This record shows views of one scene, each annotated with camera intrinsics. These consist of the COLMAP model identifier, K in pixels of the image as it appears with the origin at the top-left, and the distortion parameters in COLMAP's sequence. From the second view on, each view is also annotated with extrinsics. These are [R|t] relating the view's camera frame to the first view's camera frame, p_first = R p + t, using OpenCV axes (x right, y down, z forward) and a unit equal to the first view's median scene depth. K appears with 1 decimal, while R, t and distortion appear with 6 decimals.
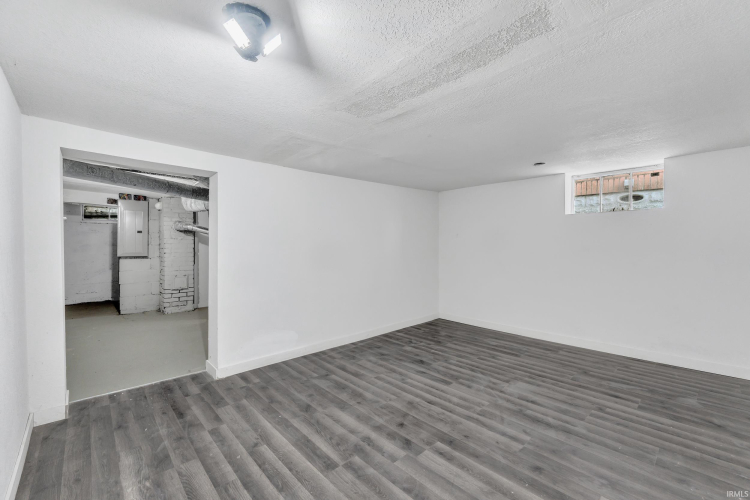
lens RADIAL K [[321.6, 0, 374.3], [0, 321.6, 245.9], [0, 0, 1]] dist [0.002170, -0.001387]
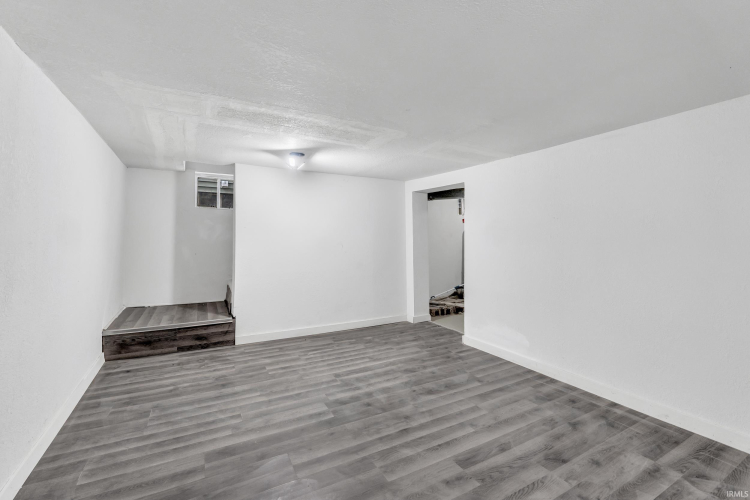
lens RADIAL K [[321.6, 0, 374.5], [0, 321.6, 243.5], [0, 0, 1]] dist [0.002170, -0.001387]
pose [[-0.242412, 0.015276, -0.970053, 0.909005], [-0.004191, 0.999850, 0.016793, -0.010545], [0.970164, 0.008137, -0.242311, 1.024909]]
